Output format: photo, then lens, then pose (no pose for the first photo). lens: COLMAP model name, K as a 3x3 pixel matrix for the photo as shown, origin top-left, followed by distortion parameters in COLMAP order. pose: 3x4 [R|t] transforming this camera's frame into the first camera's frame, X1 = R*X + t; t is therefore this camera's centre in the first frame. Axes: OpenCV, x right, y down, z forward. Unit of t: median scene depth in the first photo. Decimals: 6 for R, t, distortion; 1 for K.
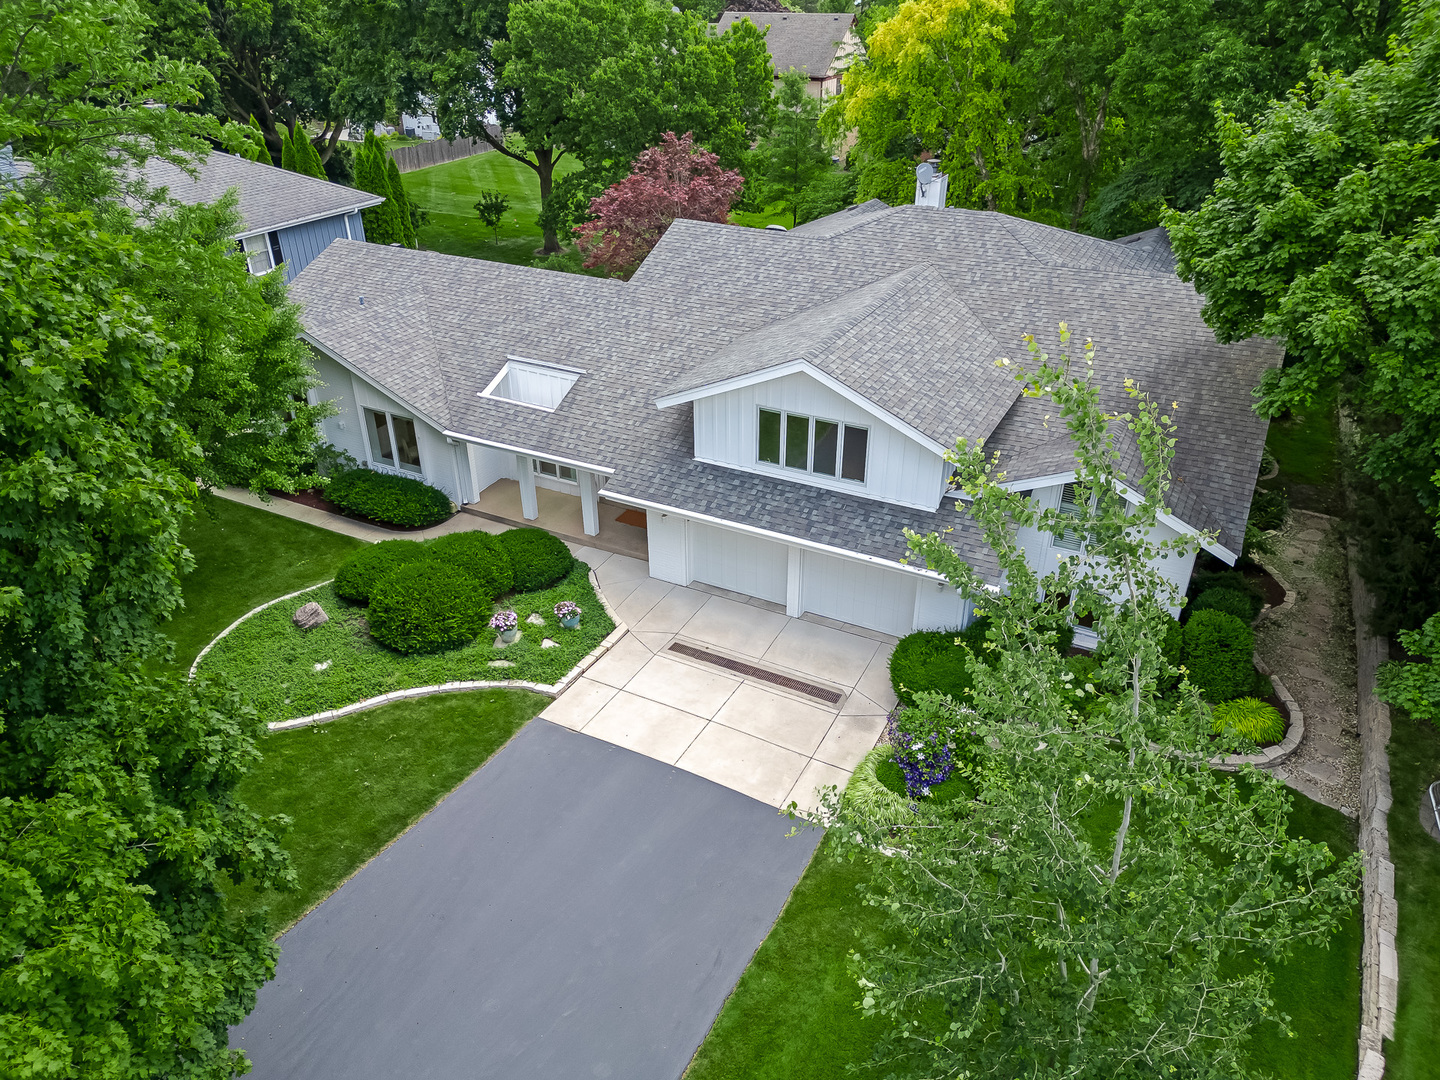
lens RADIAL K [[1029.3, 0, 715.9], [0, 1029.3, 543.1], [0, 0, 1]] dist [0.100977, -0.071706]
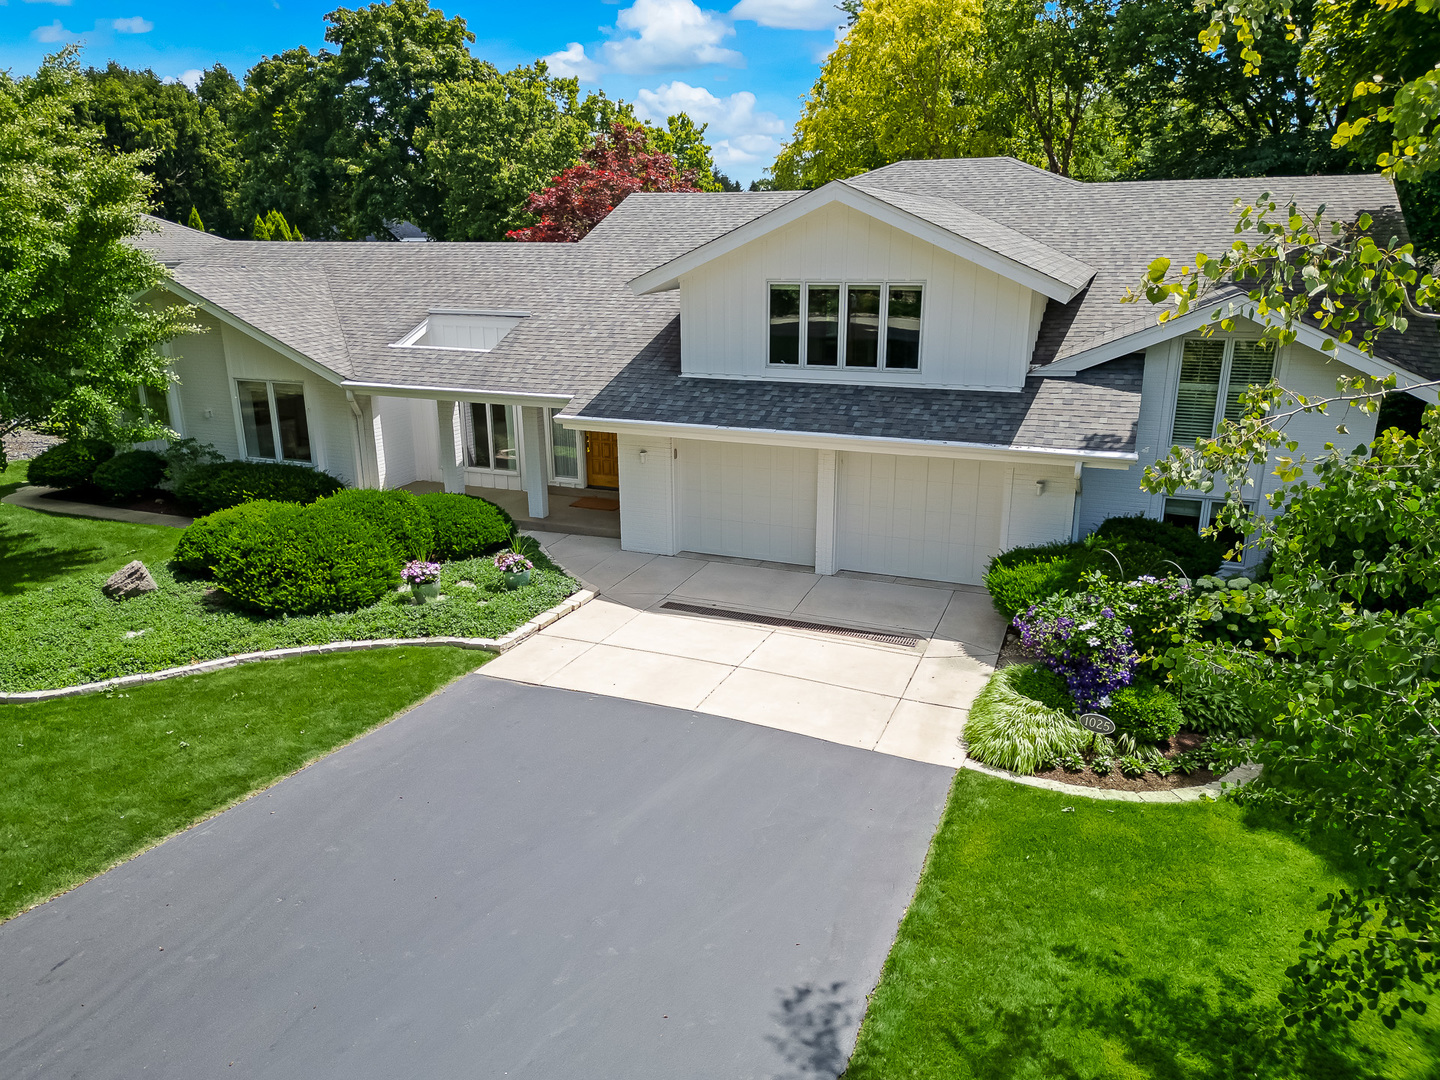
lens RADIAL K [[1033.6, 0, 720.0], [0, 1033.6, 540.0], [0, 0, 1]] dist [0.052368, -0.002109]
pose [[0.995777, -0.026626, 0.087861, -0.066394], [0.045559, 0.974181, -0.221126, 0.217196], [-0.079705, 0.224195, 0.971279, 0.305681]]
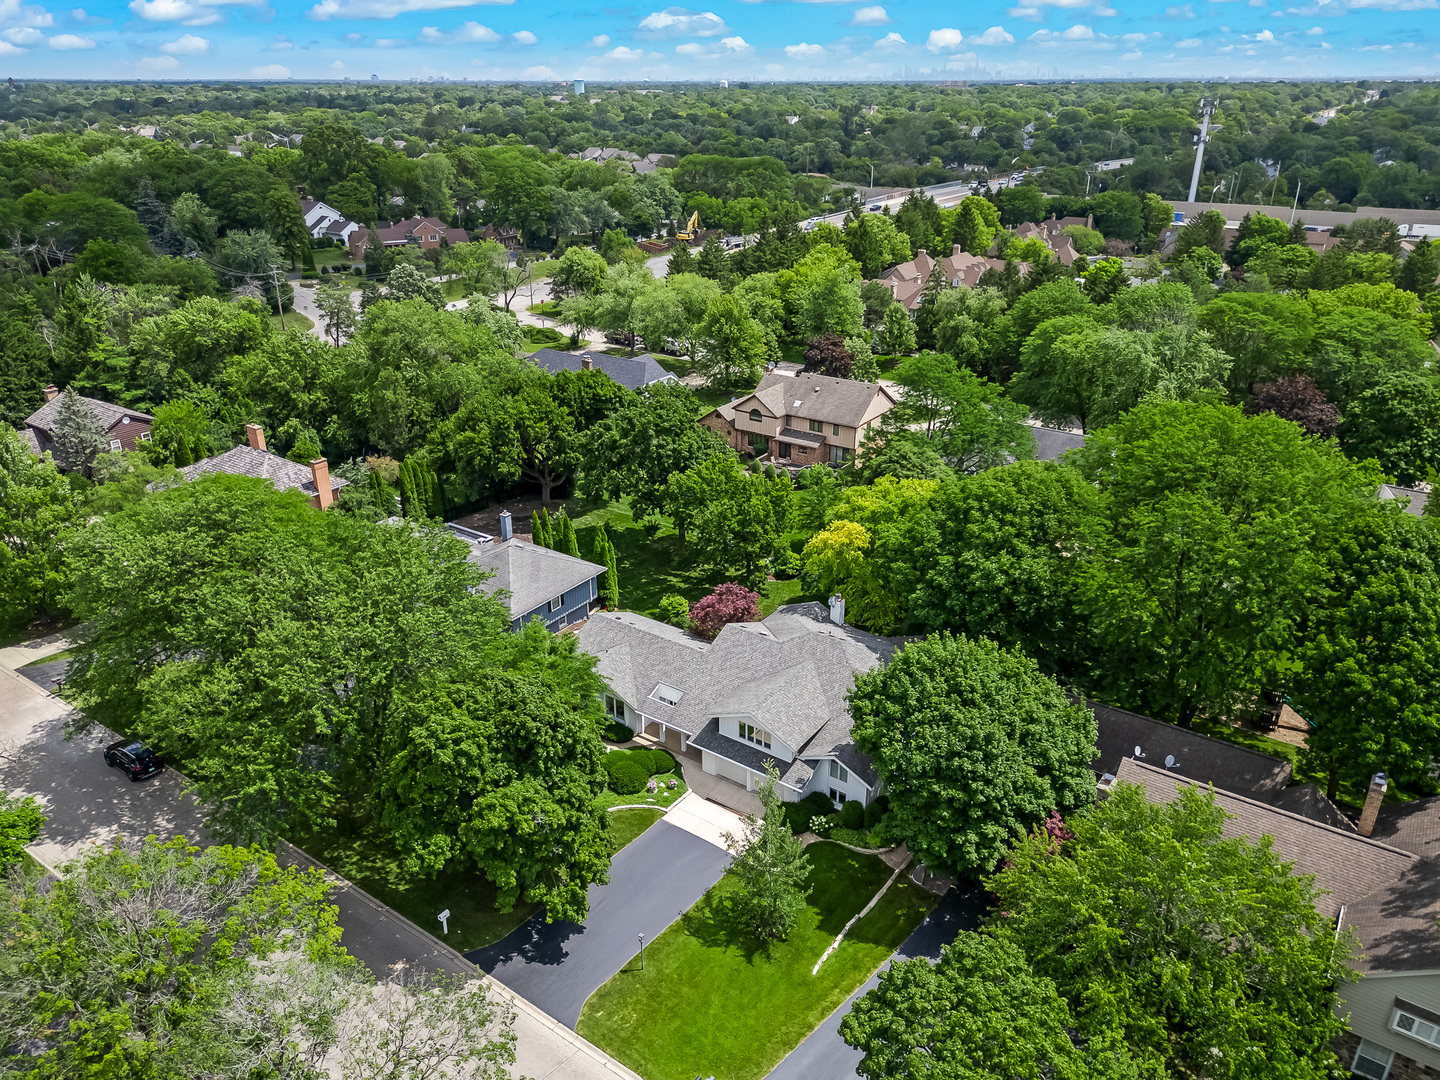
lens RADIAL K [[1029.3, 0, 715.9], [0, 1029.3, 543.1], [0, 0, 1]] dist [0.100977, -0.071706]
pose [[0.991469, 0.059741, -0.115842, 0.298312], [-0.070638, 0.993216, -0.092371, -0.370913], [0.109538, 0.099766, 0.988963, -2.109728]]
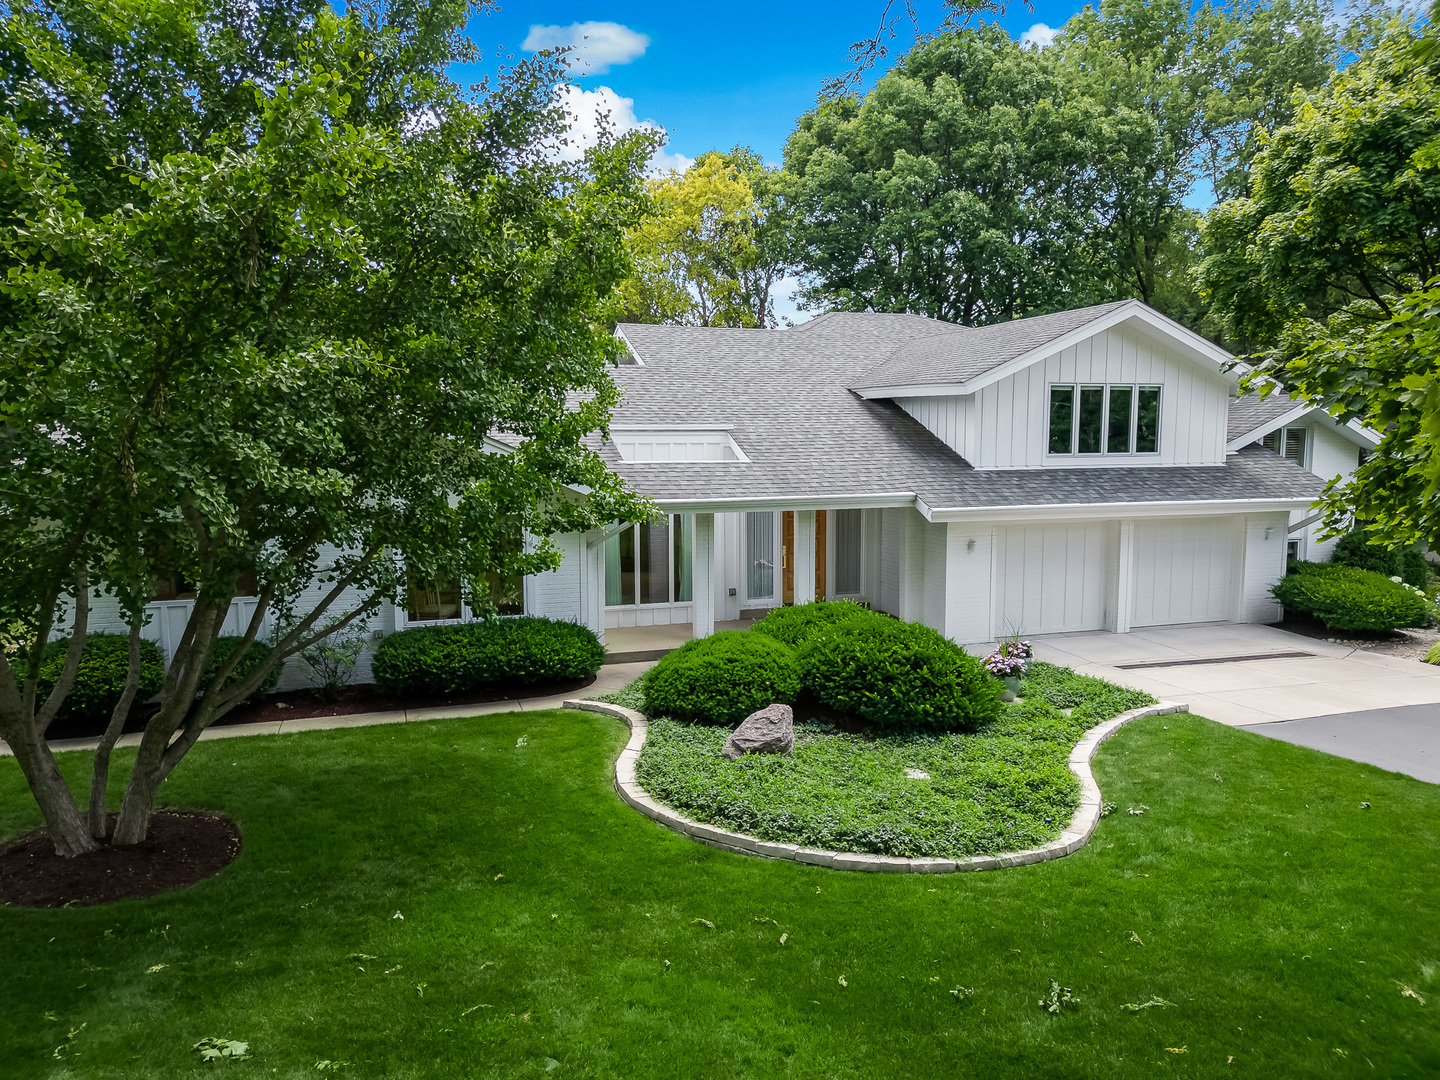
lens RADIAL K [[1029.3, 0, 715.9], [0, 1029.3, 543.1], [0, 0, 1]] dist [0.100977, -0.071706]
pose [[0.685695, -0.070371, 0.724479, -0.791860], [0.349015, 0.905223, -0.242404, 0.100371], [-0.638757, 0.419070, 0.645267, 0.673960]]
